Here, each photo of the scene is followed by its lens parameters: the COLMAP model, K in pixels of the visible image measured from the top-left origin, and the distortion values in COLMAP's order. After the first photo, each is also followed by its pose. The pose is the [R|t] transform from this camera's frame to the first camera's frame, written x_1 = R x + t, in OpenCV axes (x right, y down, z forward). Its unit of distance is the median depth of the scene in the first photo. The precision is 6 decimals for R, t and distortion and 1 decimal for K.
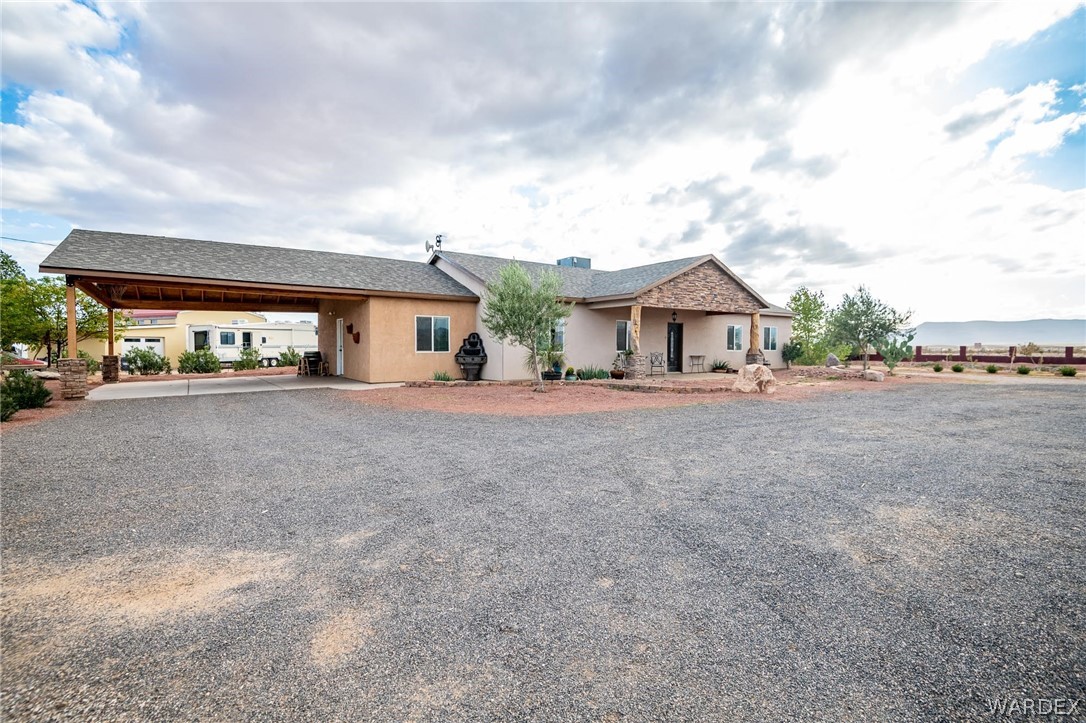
lens RADIAL K [[489.7, 0, 538.1], [0, 489.7, 360.0], [0, 0, 1]] dist [0.014321, -0.000502]
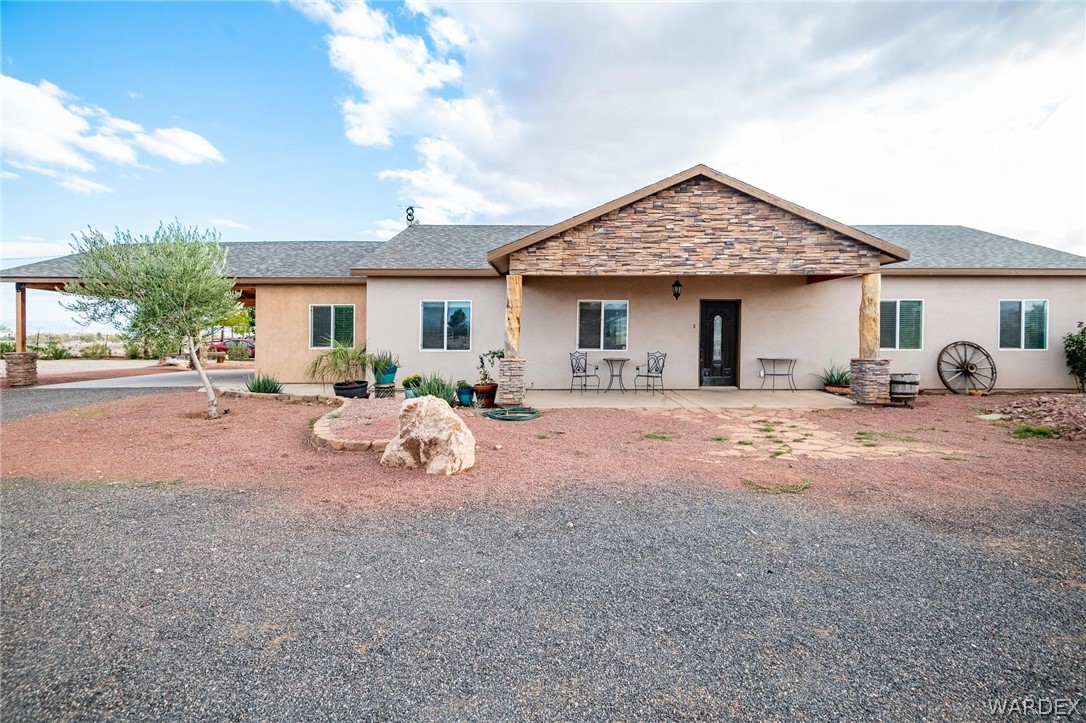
lens RADIAL K [[489.7, 0, 564.2], [0, 489.7, 338.4], [0, 0, 1]] dist [0.014321, -0.000502]
pose [[0.826586, 0.002781, -0.562804, 0.515591], [-0.012983, 0.999816, -0.014127, -0.023759], [0.562661, 0.018984, 0.826470, 0.486791]]
